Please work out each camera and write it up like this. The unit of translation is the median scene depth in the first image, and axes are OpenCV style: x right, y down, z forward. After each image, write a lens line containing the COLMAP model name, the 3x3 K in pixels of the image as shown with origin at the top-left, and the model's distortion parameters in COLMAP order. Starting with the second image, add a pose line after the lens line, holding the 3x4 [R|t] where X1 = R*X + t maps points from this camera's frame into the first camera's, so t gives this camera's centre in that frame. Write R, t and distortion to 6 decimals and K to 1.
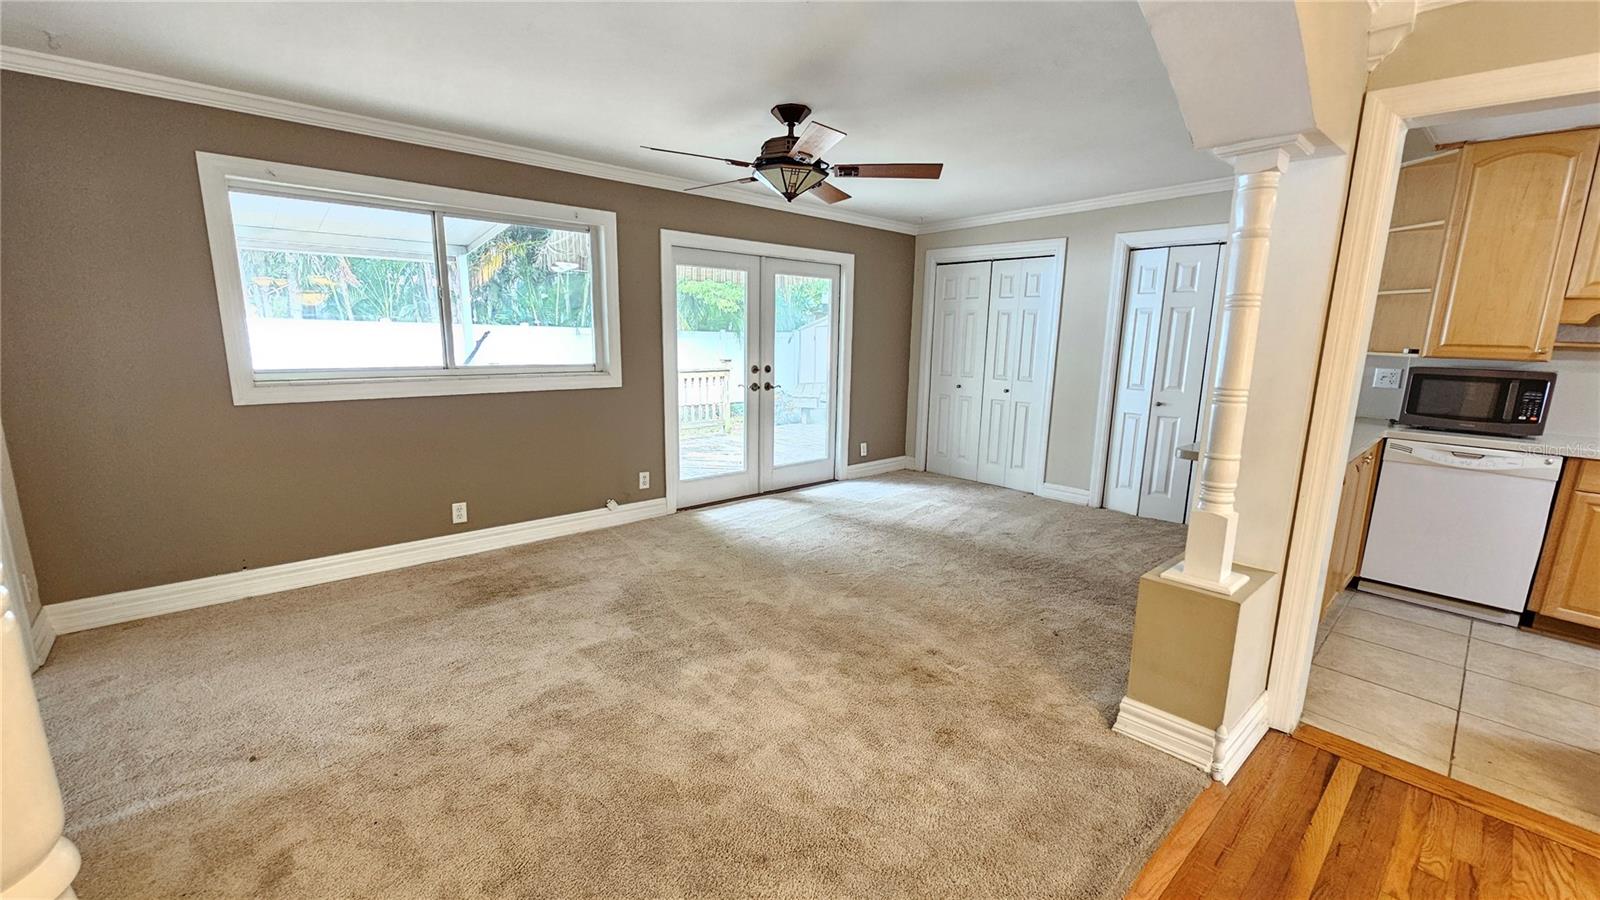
lens RADIAL K [[647.9, 0, 792.9], [0, 647.9, 455.4], [0, 0, 1]] dist [0.001352, 0.000148]
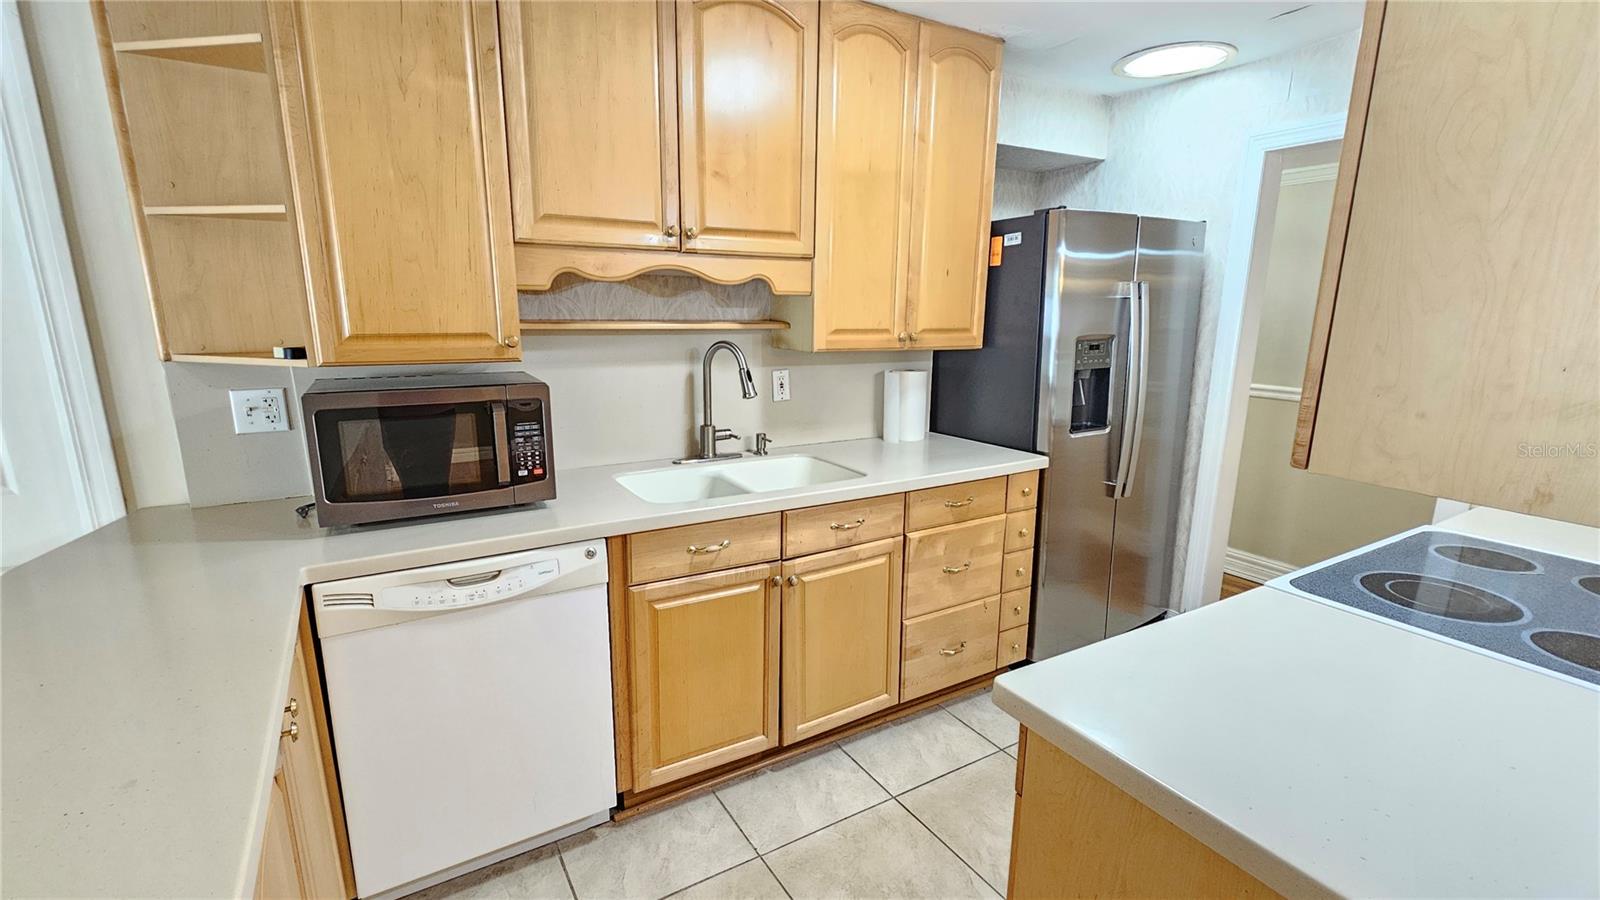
lens RADIAL K [[696.0, 0, 800.0], [0, 696.0, 450.0], [0, 0, 1]] dist [-0.000895, -0.000022]
pose [[0.176123, -0.232394, 0.956543, 0.636311], [0.182510, 0.962593, 0.200260, -0.147424], [-0.967301, 0.139308, 0.211949, 0.667799]]
